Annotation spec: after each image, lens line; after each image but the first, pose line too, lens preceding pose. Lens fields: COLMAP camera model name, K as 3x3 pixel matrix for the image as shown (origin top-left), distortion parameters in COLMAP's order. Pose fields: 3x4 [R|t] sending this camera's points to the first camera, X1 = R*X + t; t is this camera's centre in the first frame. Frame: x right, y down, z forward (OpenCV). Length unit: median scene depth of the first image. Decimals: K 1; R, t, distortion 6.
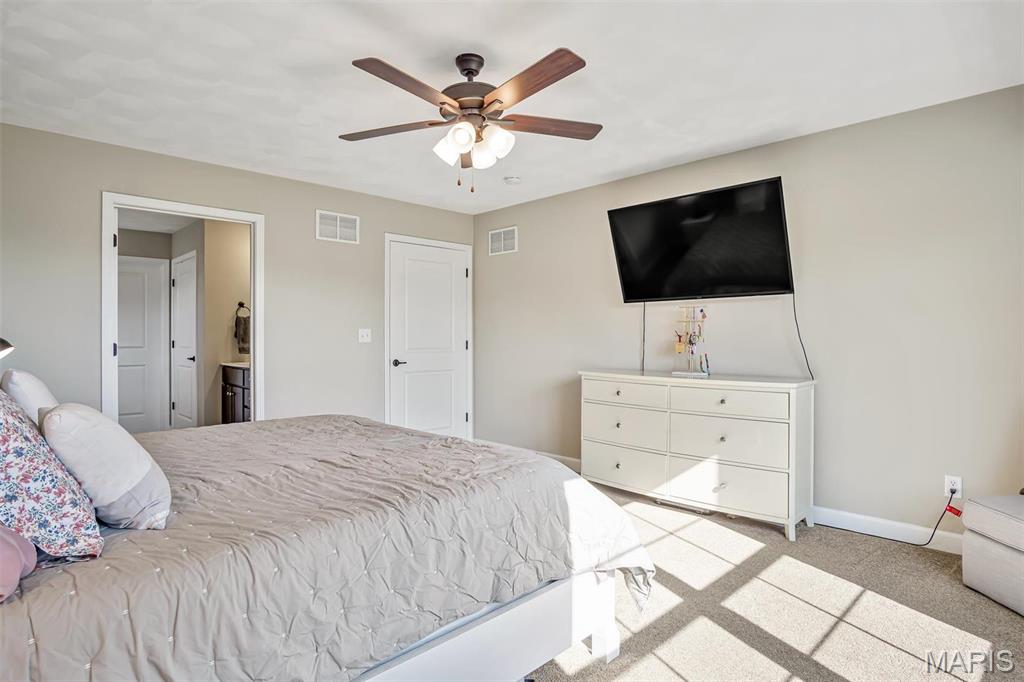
lens RADIAL K [[553.4, 0, 507.3], [0, 553.4, 341.1], [0, 0, 1]] dist [-0.027538, 0.003695]
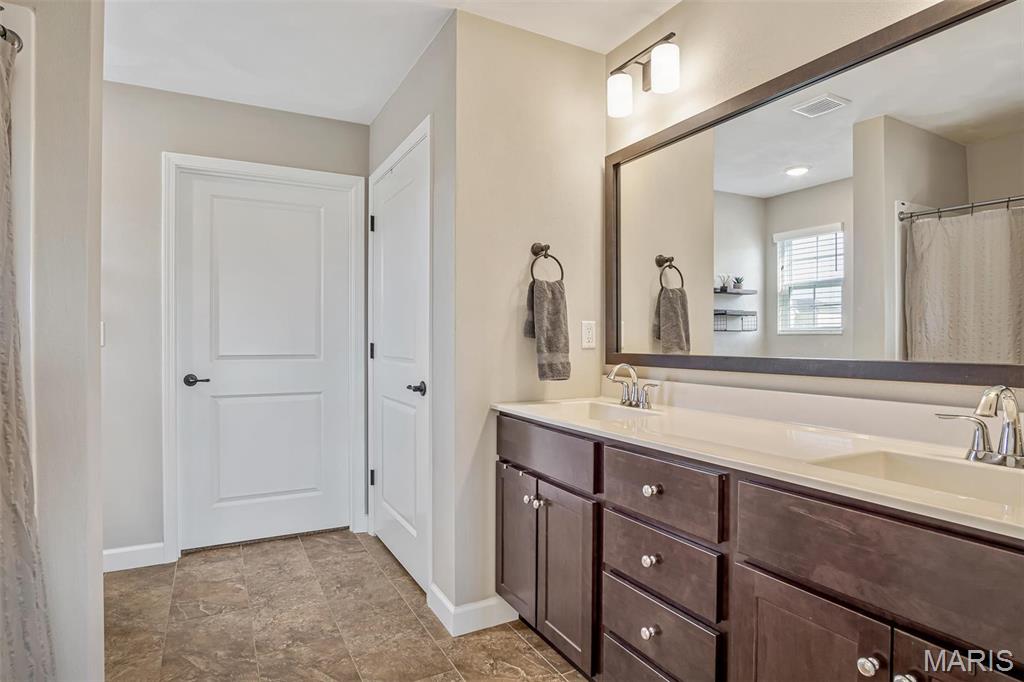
lens RADIAL K [[553.4, 0, 507.3], [0, 553.4, 341.1], [0, 0, 1]] dist [-0.027538, 0.003695]
pose [[0.961214, 0.001752, -0.275800, -0.403376], [-0.000622, 0.999991, 0.004184, -0.005074], [0.275805, -0.003850, 0.961206, 0.631598]]
